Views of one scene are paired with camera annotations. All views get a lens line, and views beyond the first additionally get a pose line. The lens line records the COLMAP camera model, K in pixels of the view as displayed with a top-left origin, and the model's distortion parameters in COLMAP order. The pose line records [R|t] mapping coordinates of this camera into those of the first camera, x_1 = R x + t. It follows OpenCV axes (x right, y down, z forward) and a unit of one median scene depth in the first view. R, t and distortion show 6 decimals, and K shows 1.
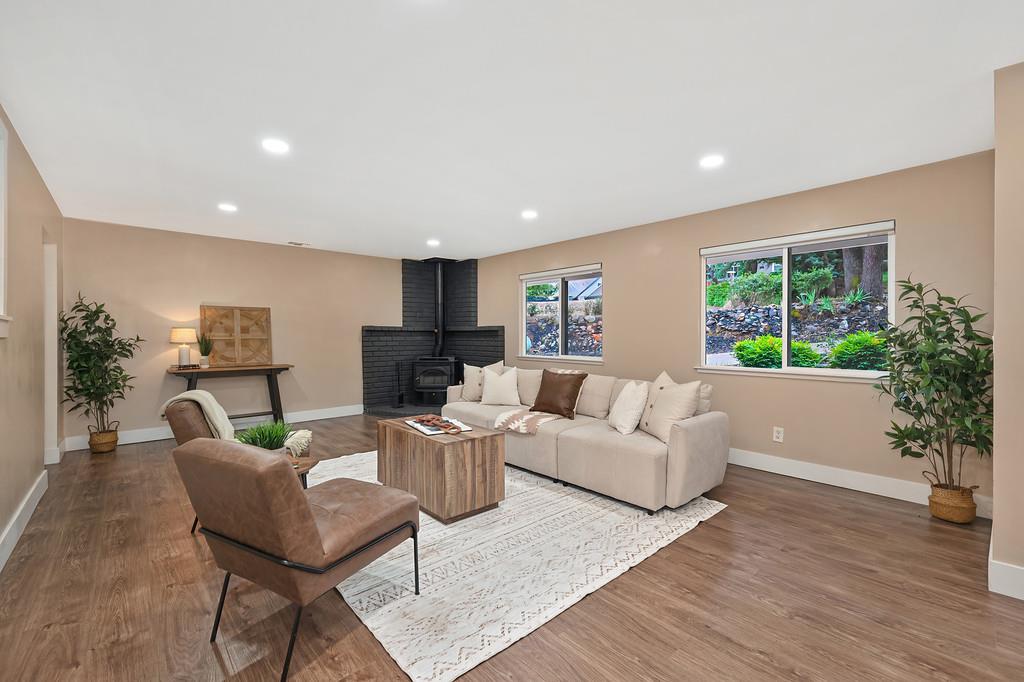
lens RADIAL K [[444.7, 0, 507.4], [0, 444.7, 334.7], [0, 0, 1]] dist [0.012549, -0.000324]
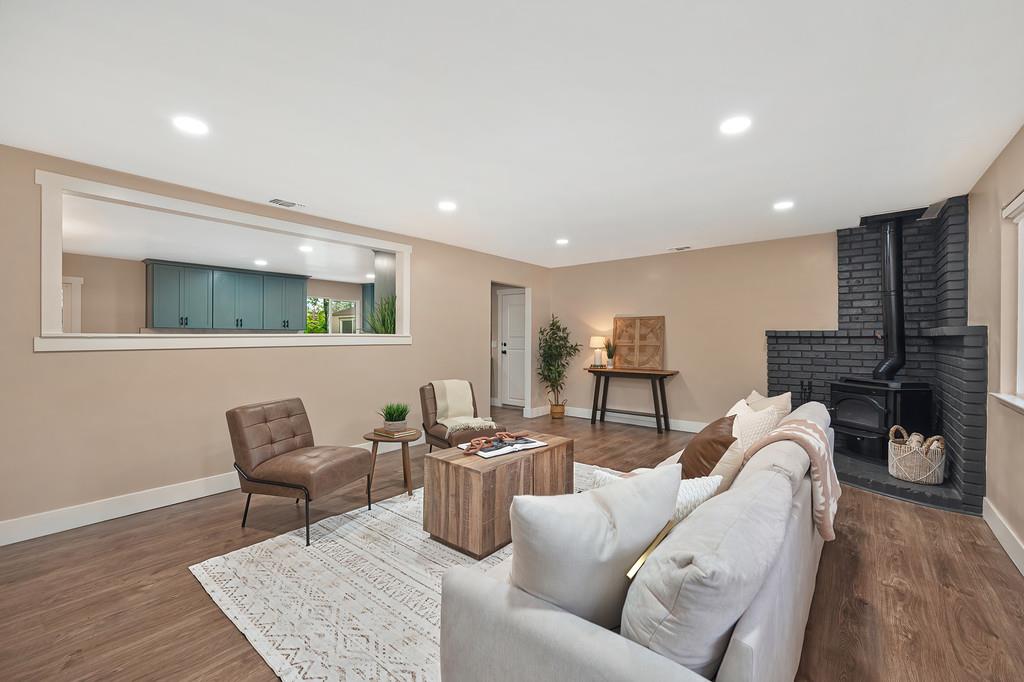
lens RADIAL K [[418.8, 0, 501.8], [0, 418.8, 342.5], [0, 0, 1]] dist [-0.001371, 0.000022]
pose [[0.150310, 0.008734, -0.988600, 0.408123], [0.000861, 0.999959, 0.008965, -0.007356], [0.988638, -0.002199, 0.150297, 0.519978]]
